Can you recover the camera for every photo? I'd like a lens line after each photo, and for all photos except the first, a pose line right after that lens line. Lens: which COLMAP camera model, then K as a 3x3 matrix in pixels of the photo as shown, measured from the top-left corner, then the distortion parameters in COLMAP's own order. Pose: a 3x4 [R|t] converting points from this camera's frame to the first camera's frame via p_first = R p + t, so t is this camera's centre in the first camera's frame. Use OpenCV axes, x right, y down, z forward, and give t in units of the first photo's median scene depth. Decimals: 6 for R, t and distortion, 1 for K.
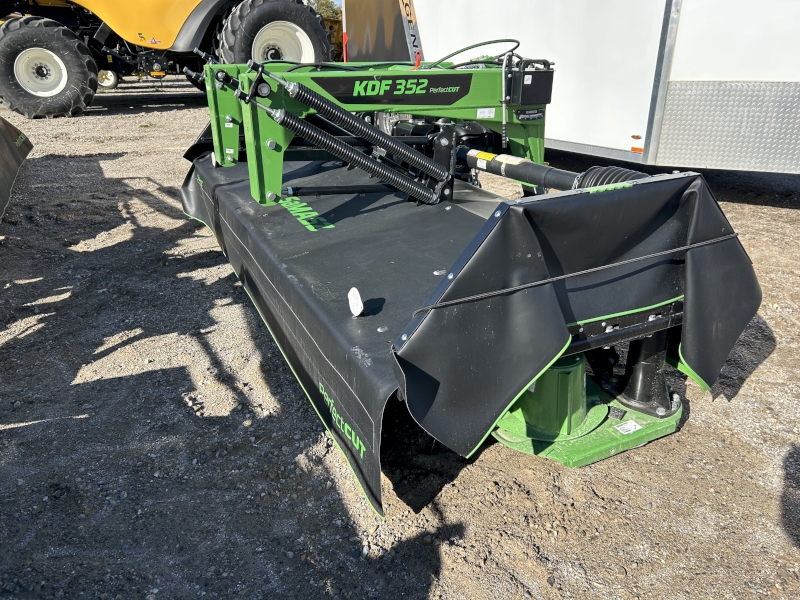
lens RADIAL K [[602.1, 0, 400.0], [0, 602.1, 300.0], [0, 0, 1]] dist [0.035132, -0.034547]
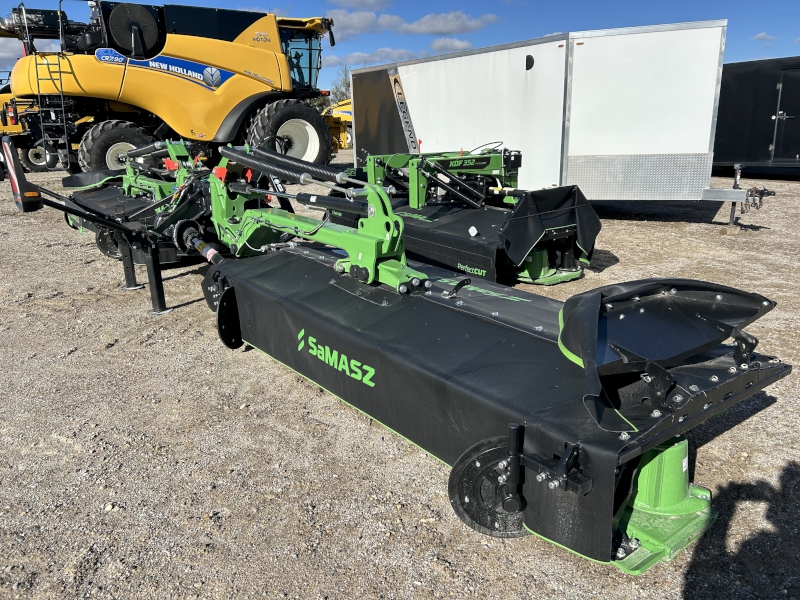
lens RADIAL K [[597.1, 0, 400.0], [0, 597.1, 300.0], [0, 0, 1]] dist [0.026165, -0.007240]
pose [[0.991963, -0.055941, 0.113489, -0.565932], [0.068102, 0.992002, -0.106277, 0.451653], [-0.106636, 0.113151, 0.987839, -1.339060]]
